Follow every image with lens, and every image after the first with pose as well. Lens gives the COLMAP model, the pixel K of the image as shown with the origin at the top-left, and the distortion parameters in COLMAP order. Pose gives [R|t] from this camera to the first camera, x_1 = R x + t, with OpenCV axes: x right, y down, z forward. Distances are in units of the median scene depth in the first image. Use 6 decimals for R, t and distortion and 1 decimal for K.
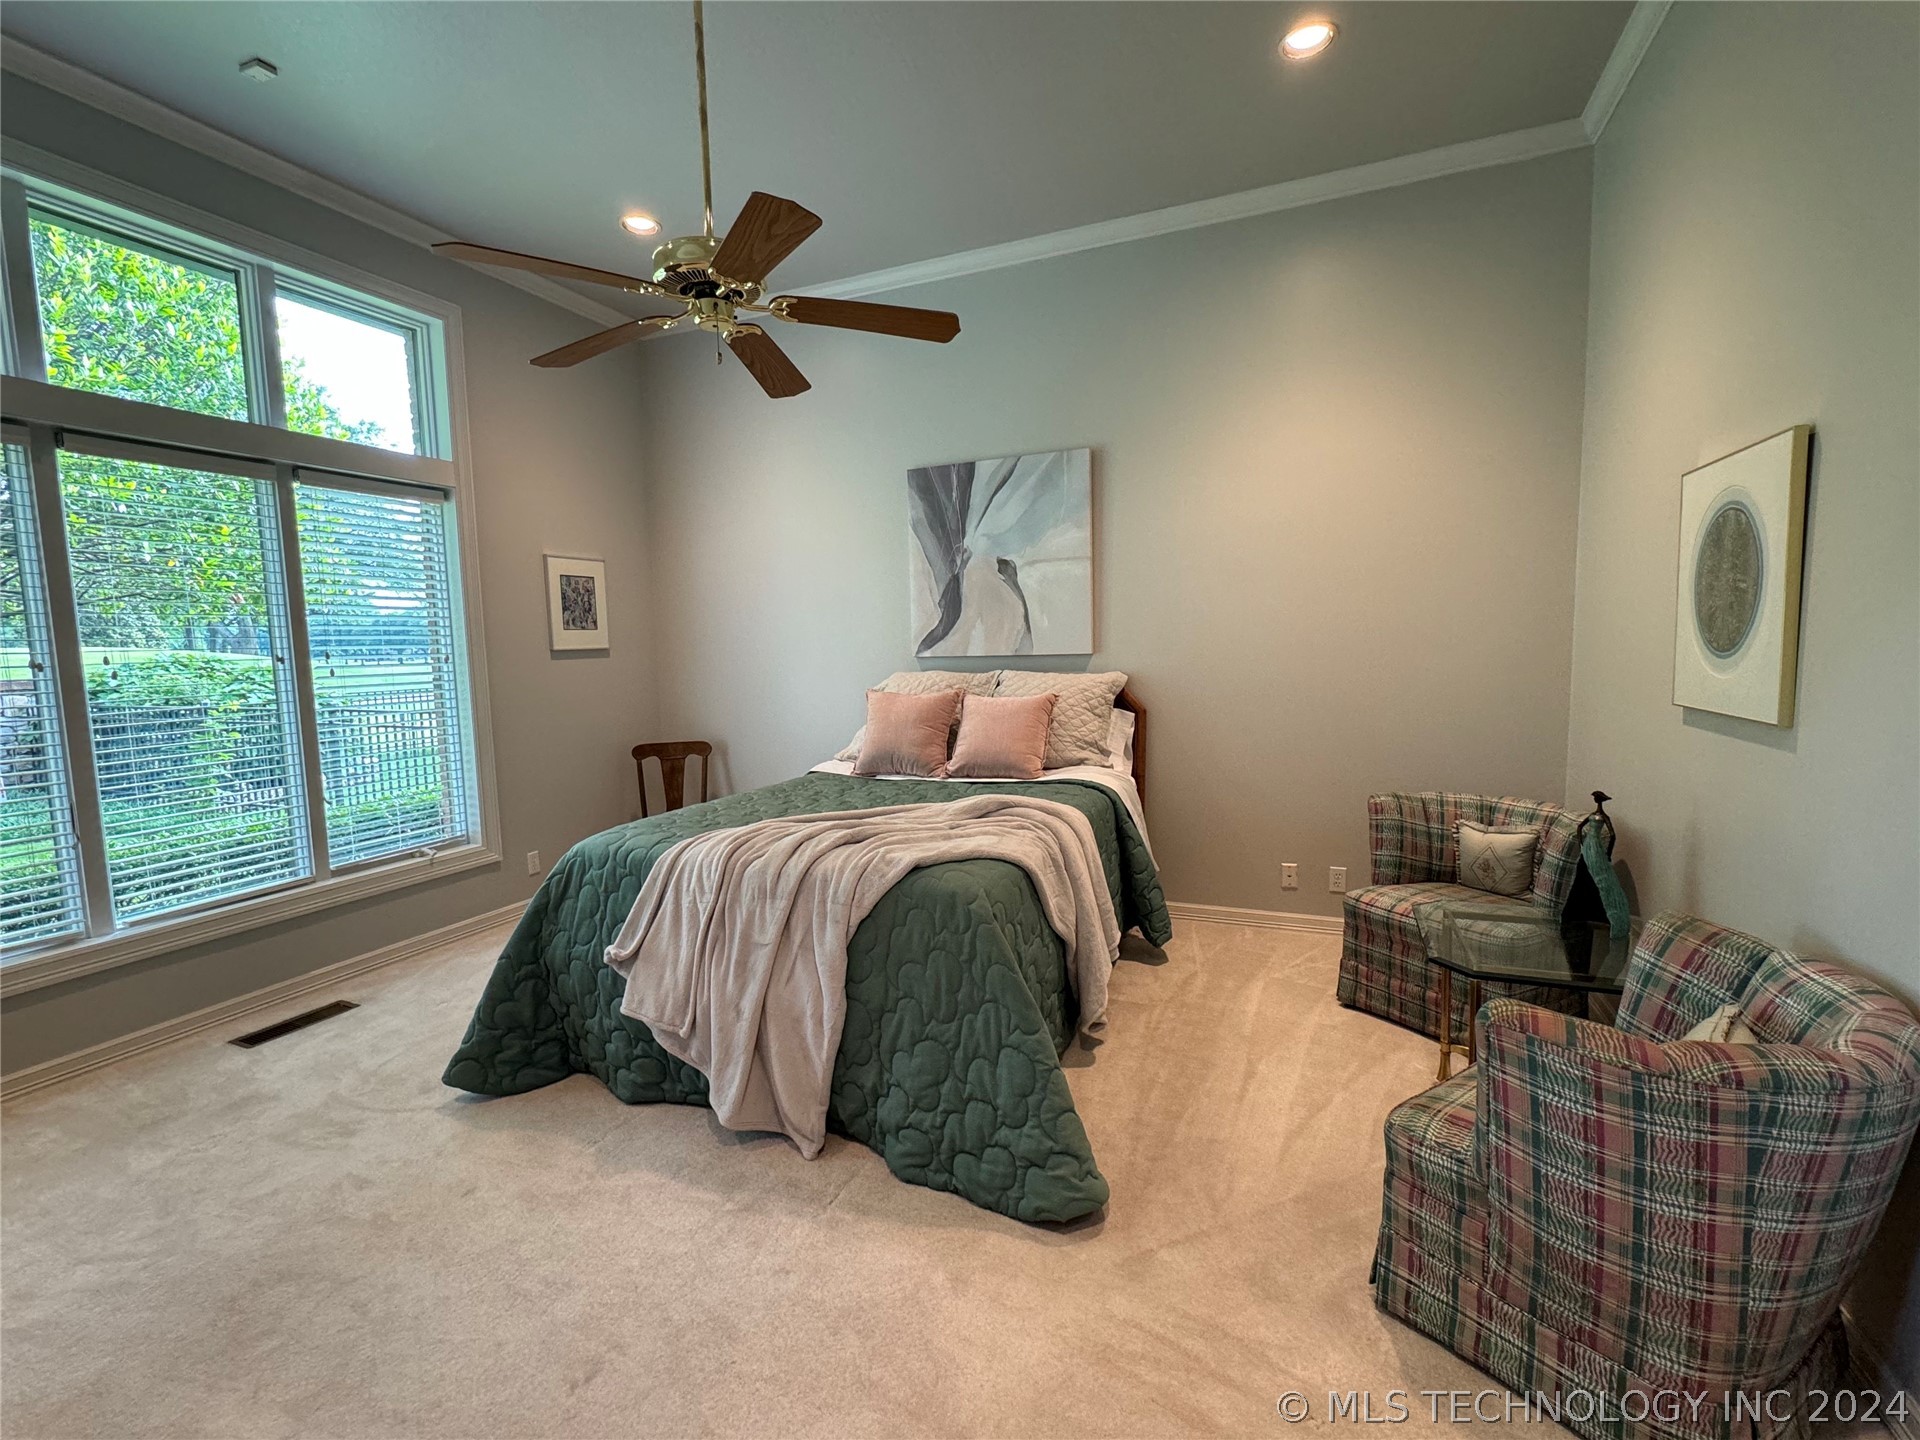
lens RADIAL K [[847.1, 0, 960.0], [0, 847.1, 720.0], [0, 0, 1]] dist [-0.001736, -0.000274]
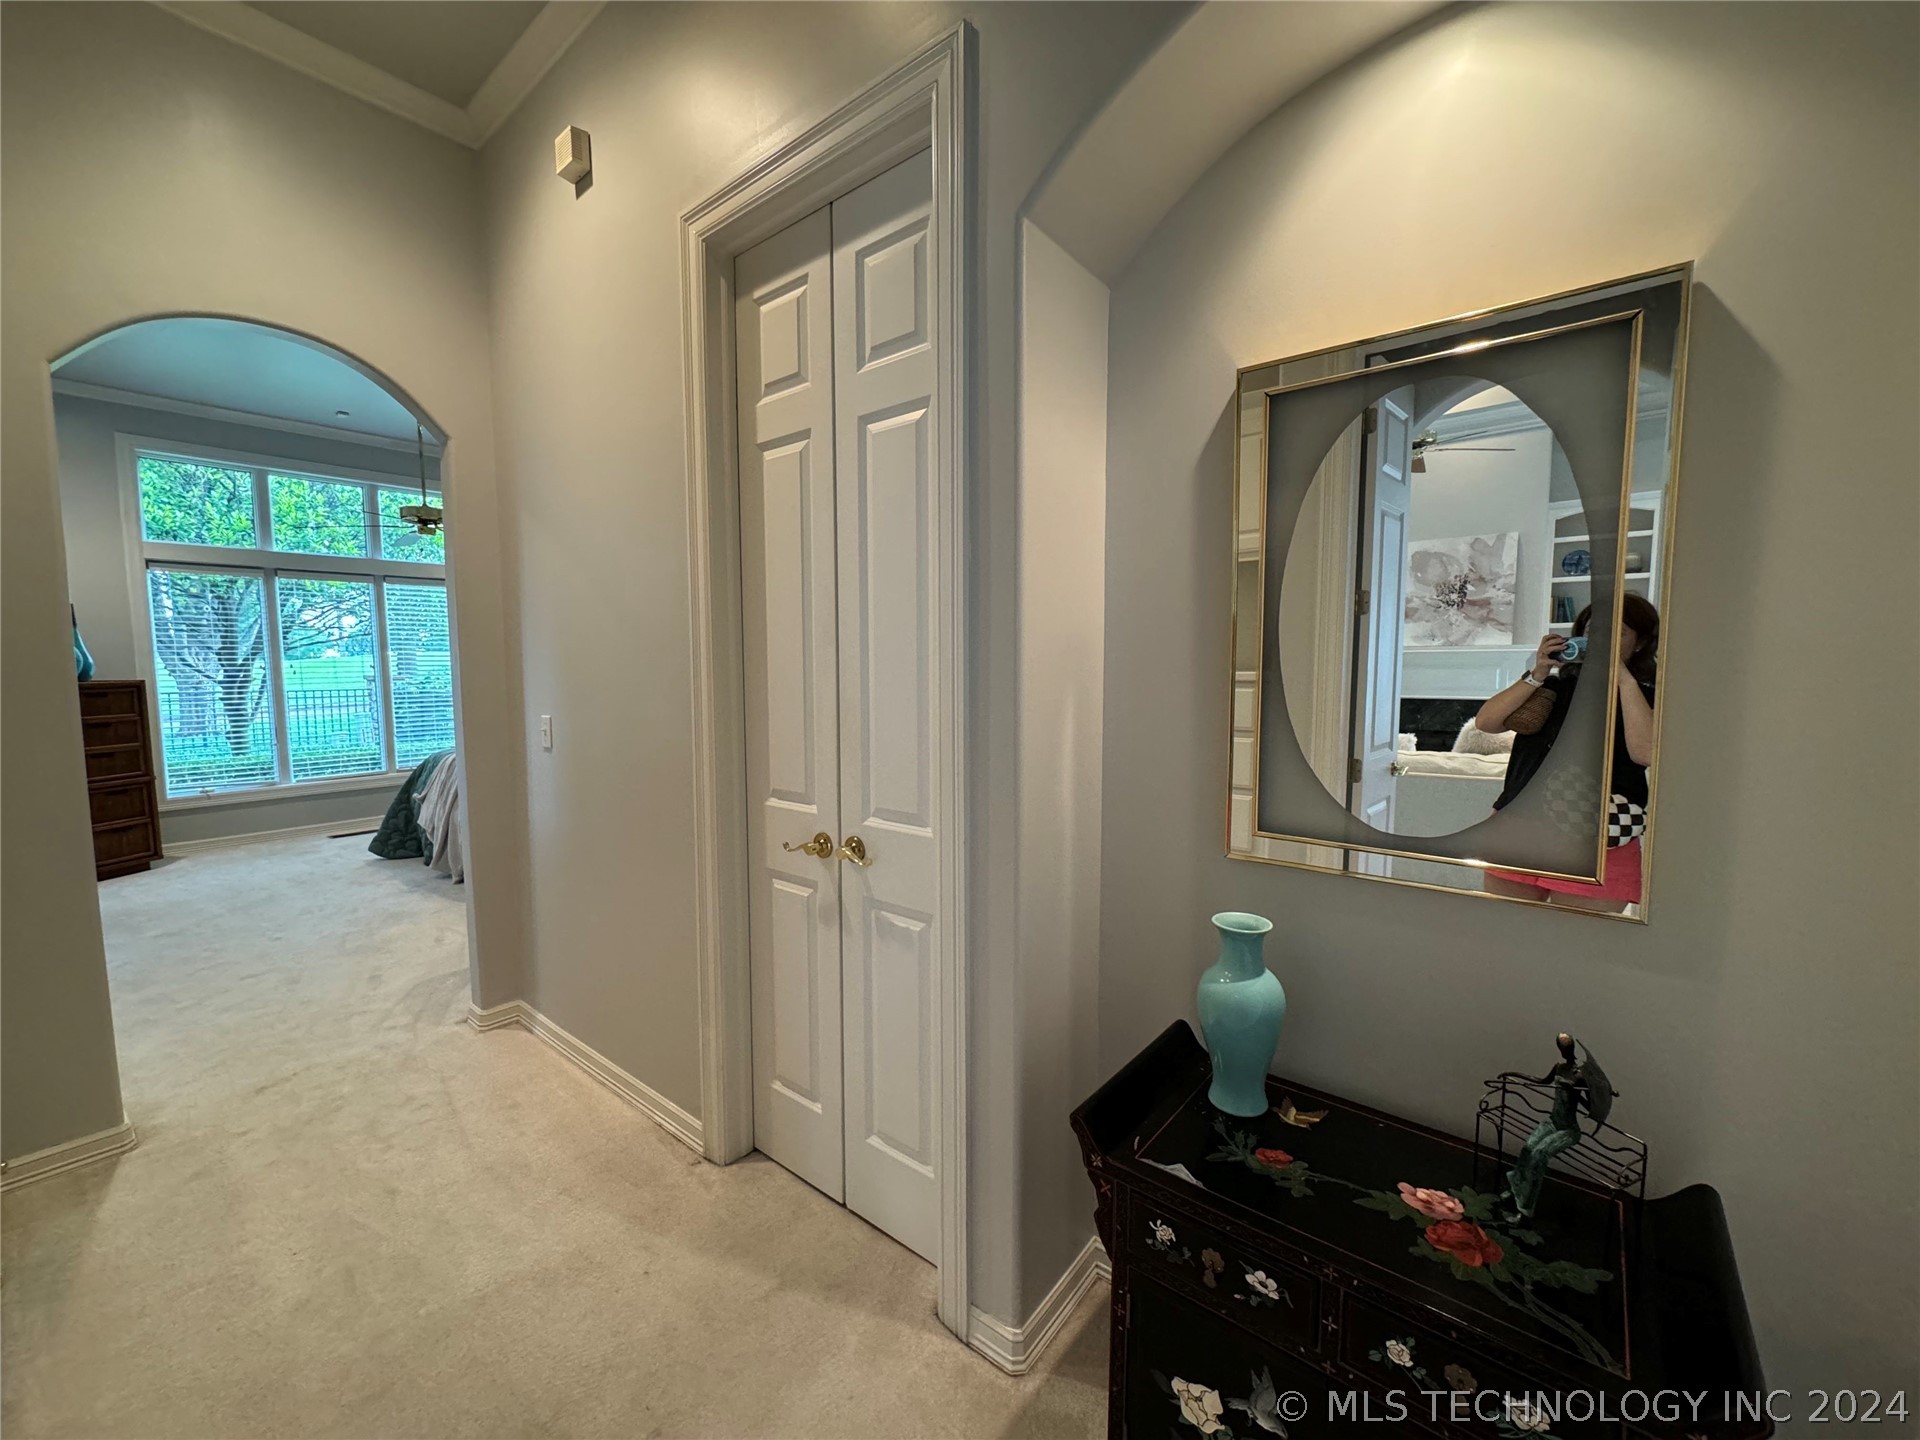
lens RADIAL K [[783.0, 0, 960.0], [0, 783.0, 720.0], [0, 0, 1]] dist [0.003679, 0.000028]
pose [[0.957707, 0.038641, -0.285139, 0.974543], [-0.040636, 0.999173, -0.001083, 0.004539], [0.284861, 0.012624, 0.958486, -0.381945]]
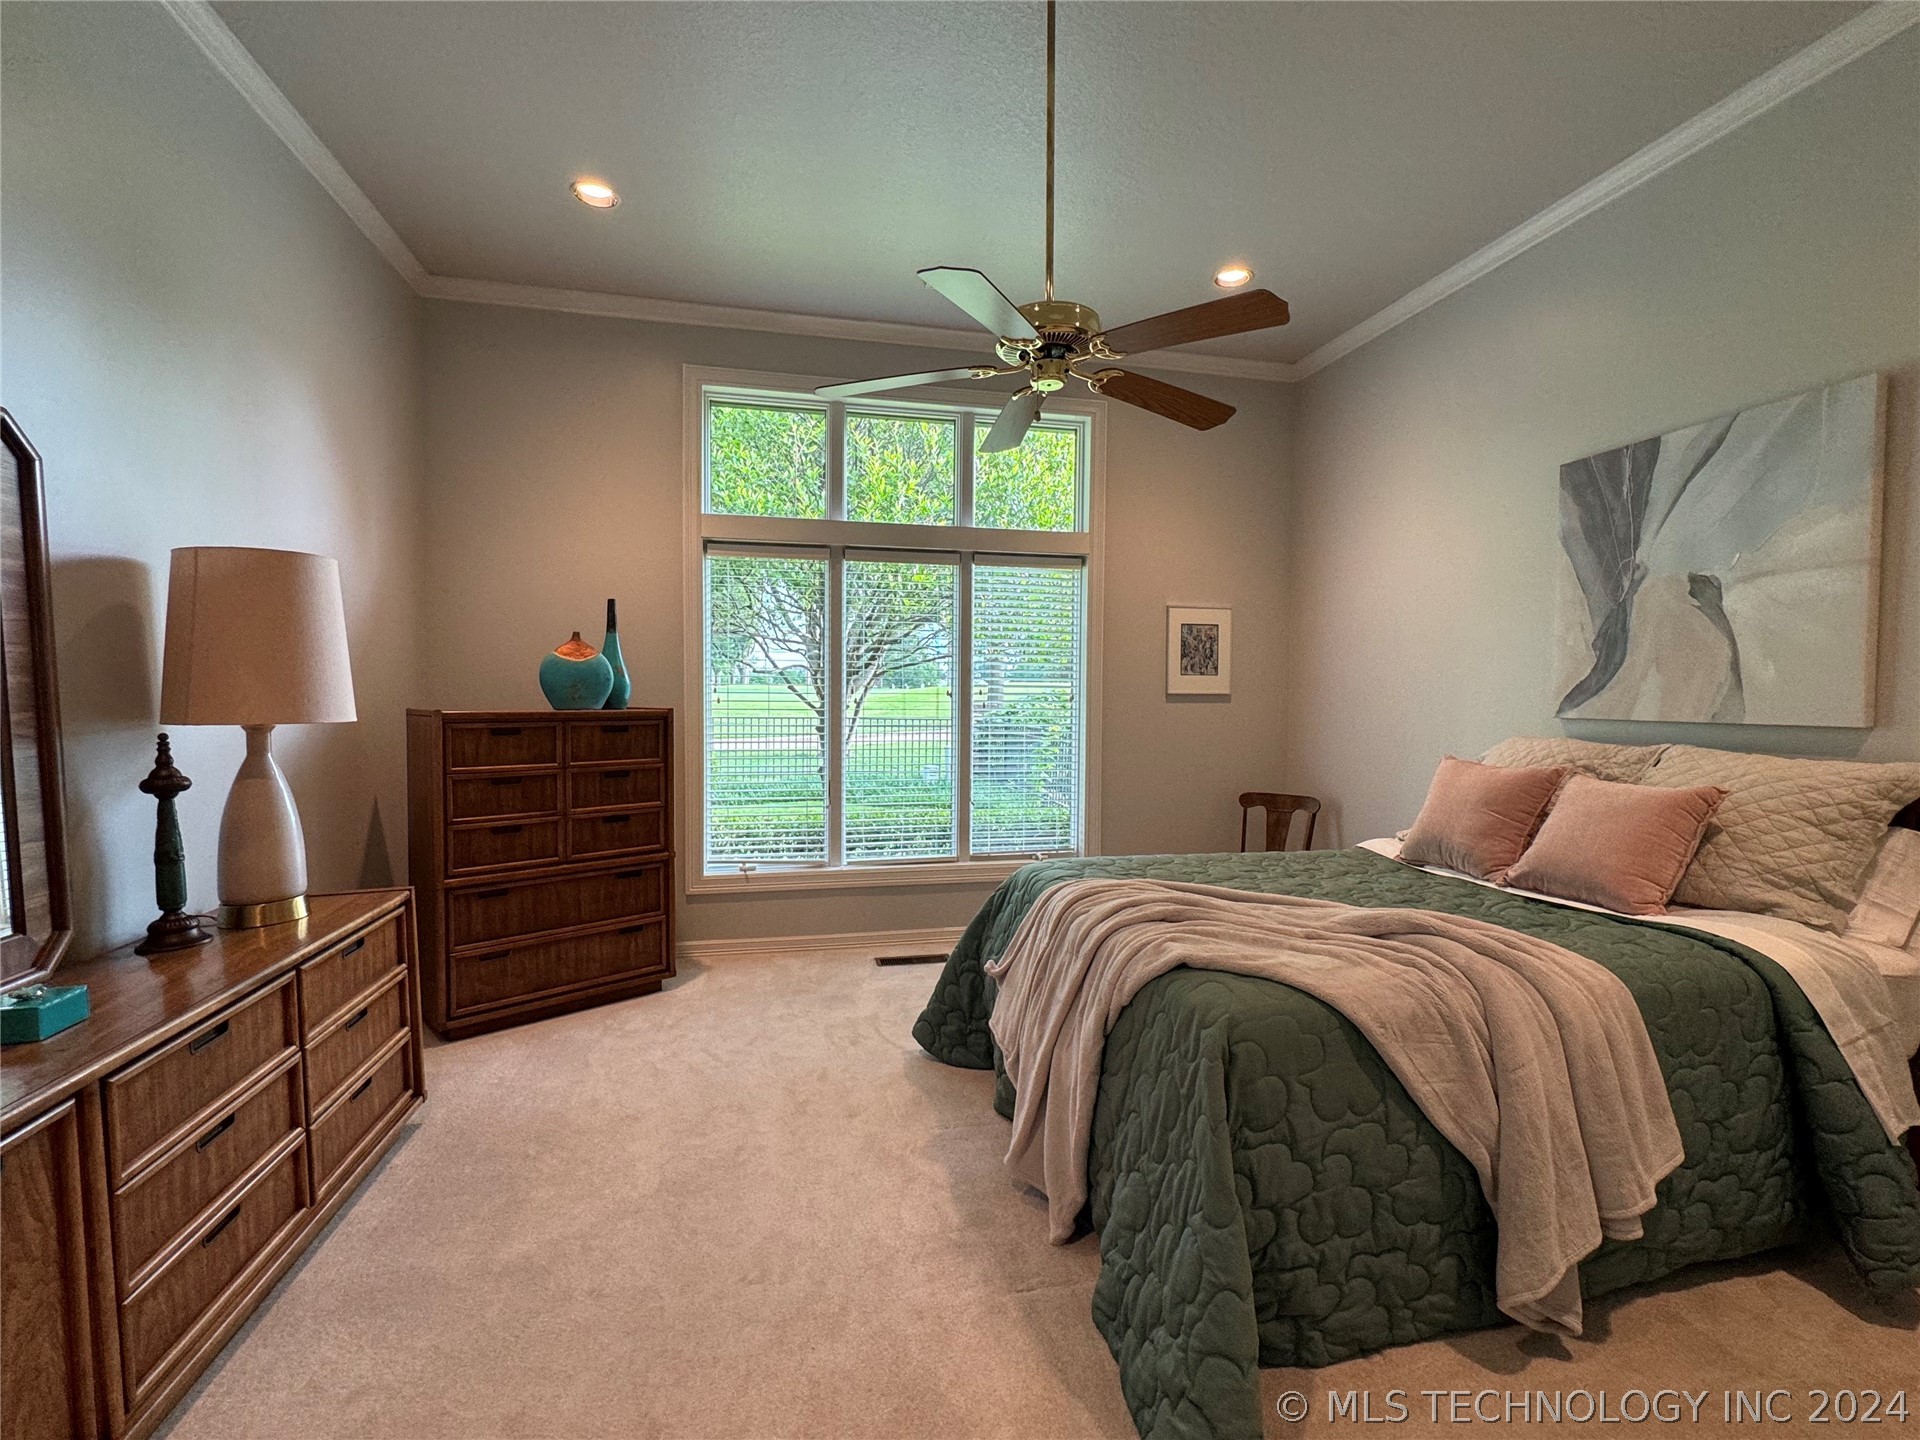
lens RADIAL K [[847.1, 0, 960.0], [0, 847.1, 720.0], [0, 0, 1]] dist [-0.001736, -0.000274]
pose [[0.582633, 0.054643, -0.810896, 0.268417], [-0.097185, 0.995262, -0.002761, -0.023227], [0.806904, 0.080416, 0.585183, 0.178519]]
